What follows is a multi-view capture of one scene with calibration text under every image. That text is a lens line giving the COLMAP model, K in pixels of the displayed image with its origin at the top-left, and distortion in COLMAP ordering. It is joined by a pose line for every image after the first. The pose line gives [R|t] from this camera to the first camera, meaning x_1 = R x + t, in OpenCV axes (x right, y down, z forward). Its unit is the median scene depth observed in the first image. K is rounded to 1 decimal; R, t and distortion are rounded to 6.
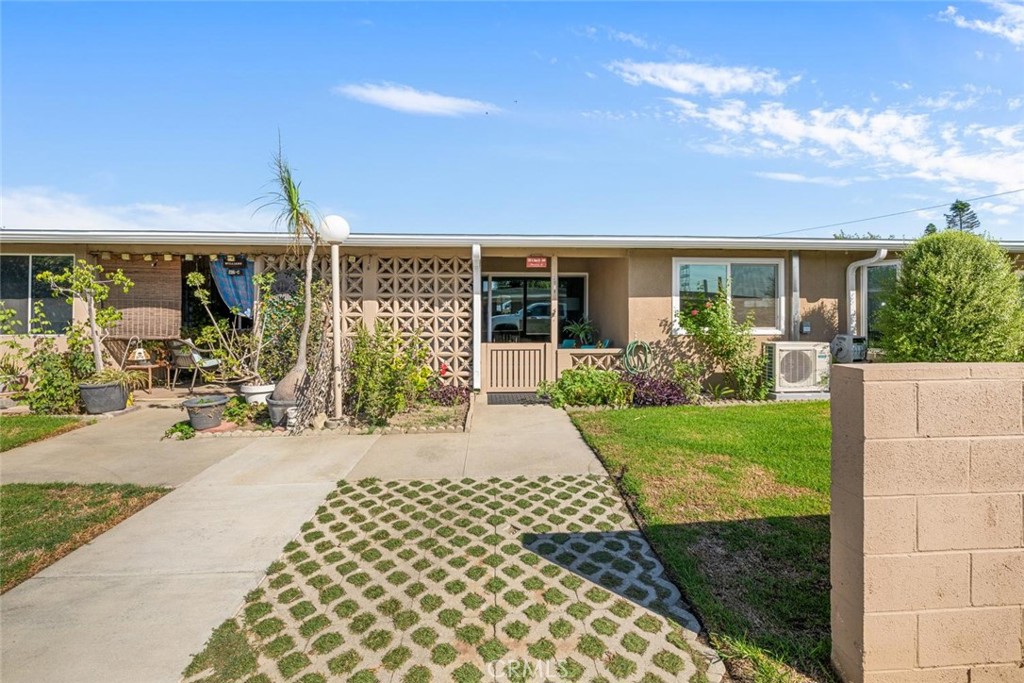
lens RADIAL K [[412.3, 0, 510.2], [0, 412.3, 314.6], [0, 0, 1]] dist [-0.000305, -0.000200]
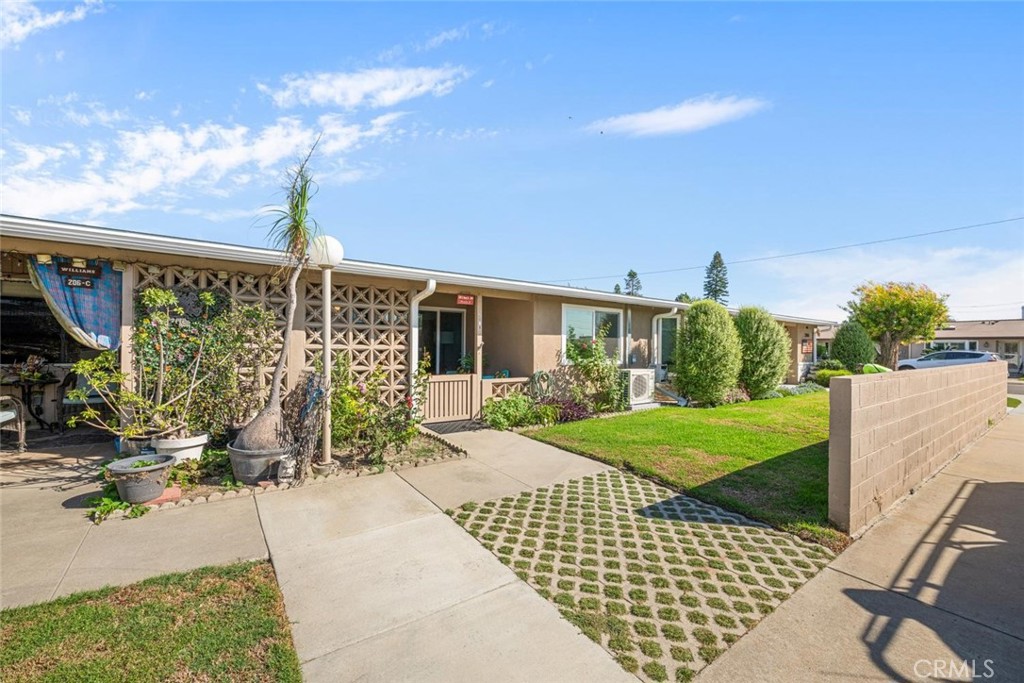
lens RADIAL K [[412.3, 0, 511.2], [0, 412.3, 345.3], [0, 0, 1]] dist [-0.000305, -0.000200]
pose [[0.846053, 0.013374, 0.532931, -0.561029], [-0.012431, 0.999908, -0.005359, -0.004420], [-0.532954, -0.002091, 0.846142, 0.028749]]
